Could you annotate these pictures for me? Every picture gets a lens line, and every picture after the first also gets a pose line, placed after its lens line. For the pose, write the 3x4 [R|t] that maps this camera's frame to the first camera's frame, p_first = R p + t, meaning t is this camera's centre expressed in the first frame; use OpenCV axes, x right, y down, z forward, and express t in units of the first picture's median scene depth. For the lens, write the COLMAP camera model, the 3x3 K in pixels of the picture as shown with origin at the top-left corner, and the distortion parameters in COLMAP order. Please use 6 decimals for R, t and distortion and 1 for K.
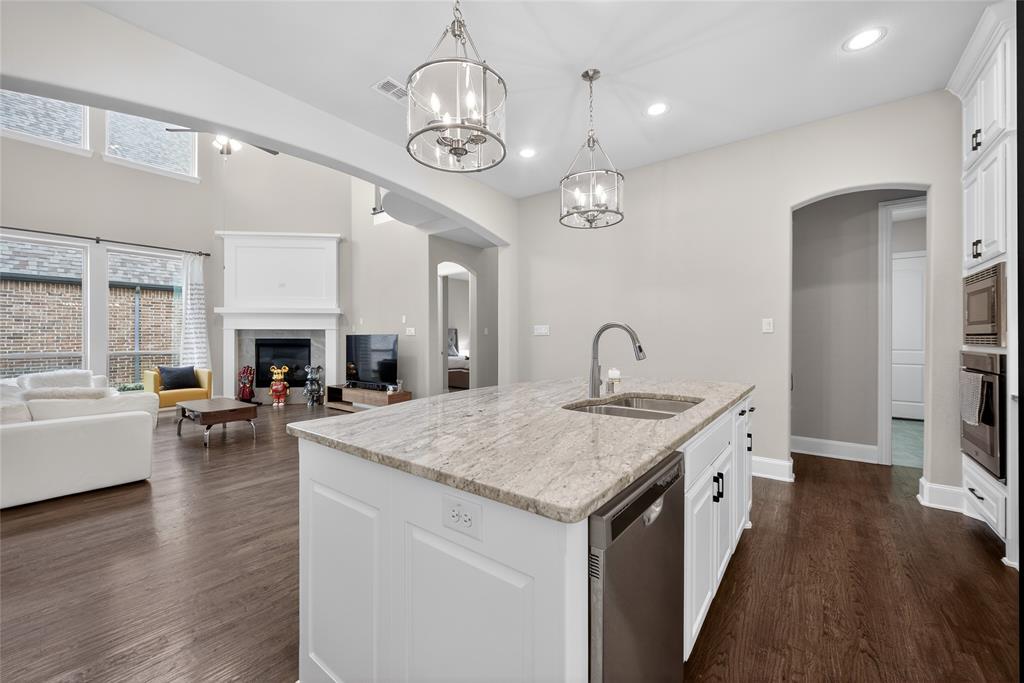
lens RADIAL K [[405.8, 0, 498.7], [0, 405.8, 339.9], [0, 0, 1]] dist [-0.000426, -0.000078]
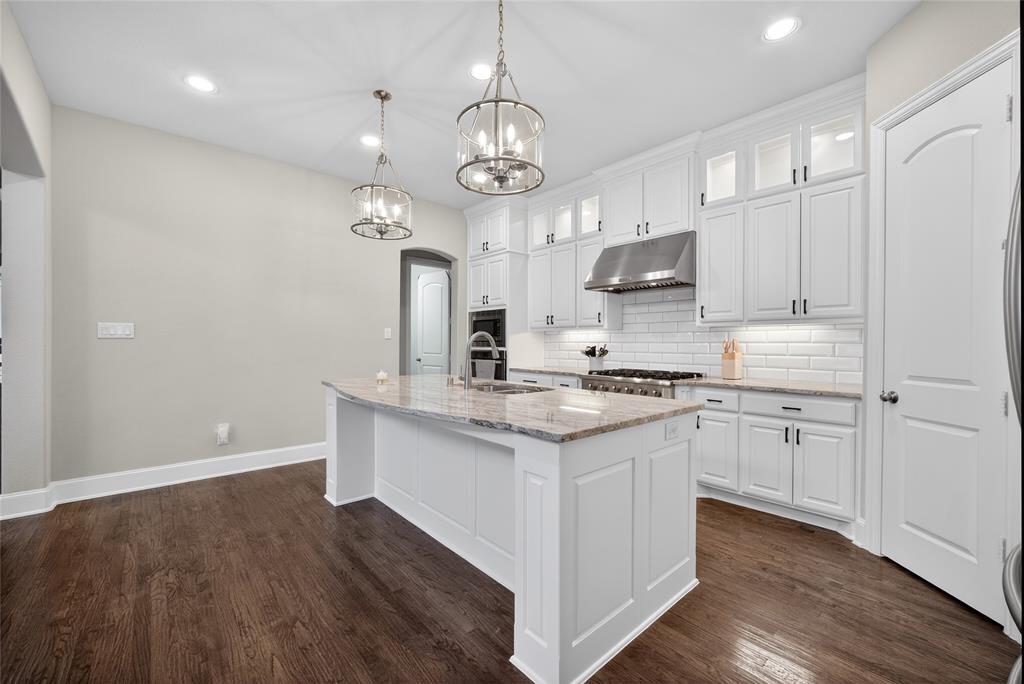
lens RADIAL K [[417.4, 0, 505.2], [0, 417.4, 344.7], [0, 0, 1]] dist [-0.001988, -0.000169]
pose [[0.182121, -0.003532, 0.983270, -0.299686], [0.000621, 0.999994, 0.003477, -0.001941], [-0.983276, -0.000022, 0.182122, 0.184417]]
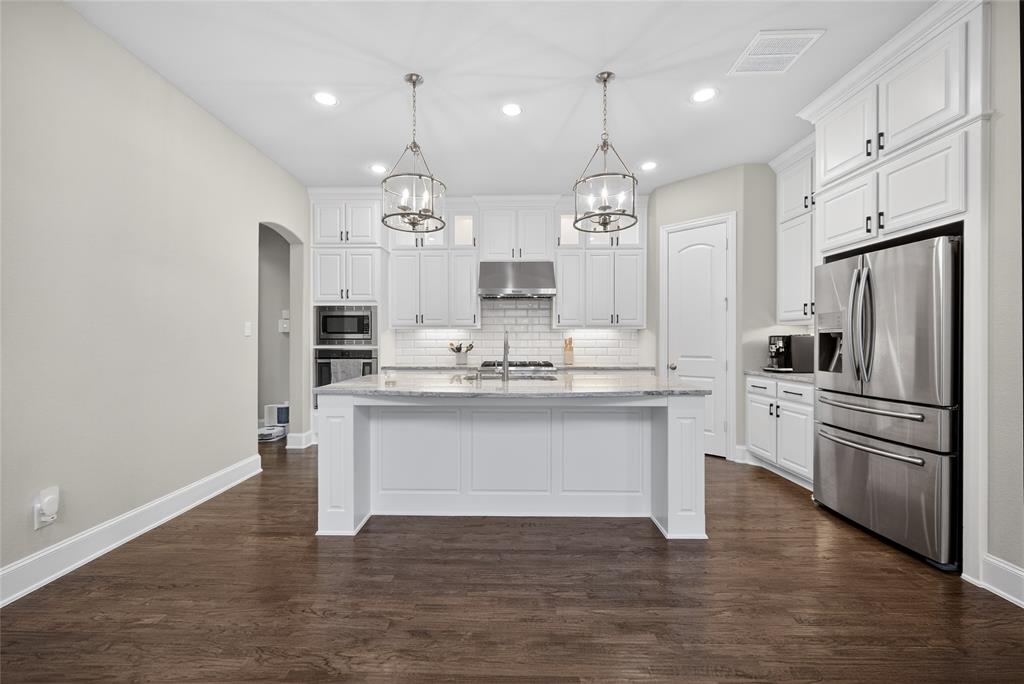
lens RADIAL K [[409.1, 0, 512.0], [0, 409.1, 342.0], [0, 0, 1]] dist [-0.000712, 0.000101]
pose [[-0.620831, -0.002619, 0.783940, -0.272174], [0.003358, 0.999976, 0.005999, -0.003518], [-0.783938, 0.006357, -0.620807, 0.547752]]
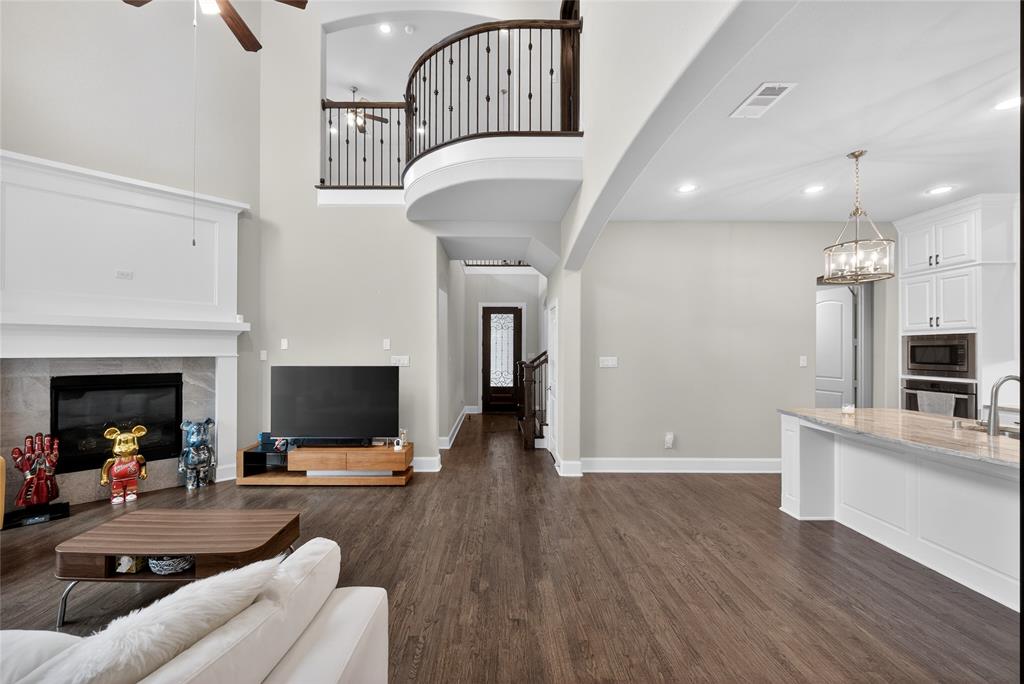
lens RADIAL K [[419.1, 0, 484.4], [0, 419.1, 348.2], [0, 0, 1]] dist [-0.001612, 0.000163]
pose [[0.787299, 0.003474, 0.616561, -0.510312], [0.001298, 0.999973, -0.007291, -0.034740], [-0.616570, 0.006540, 0.787273, 0.272883]]
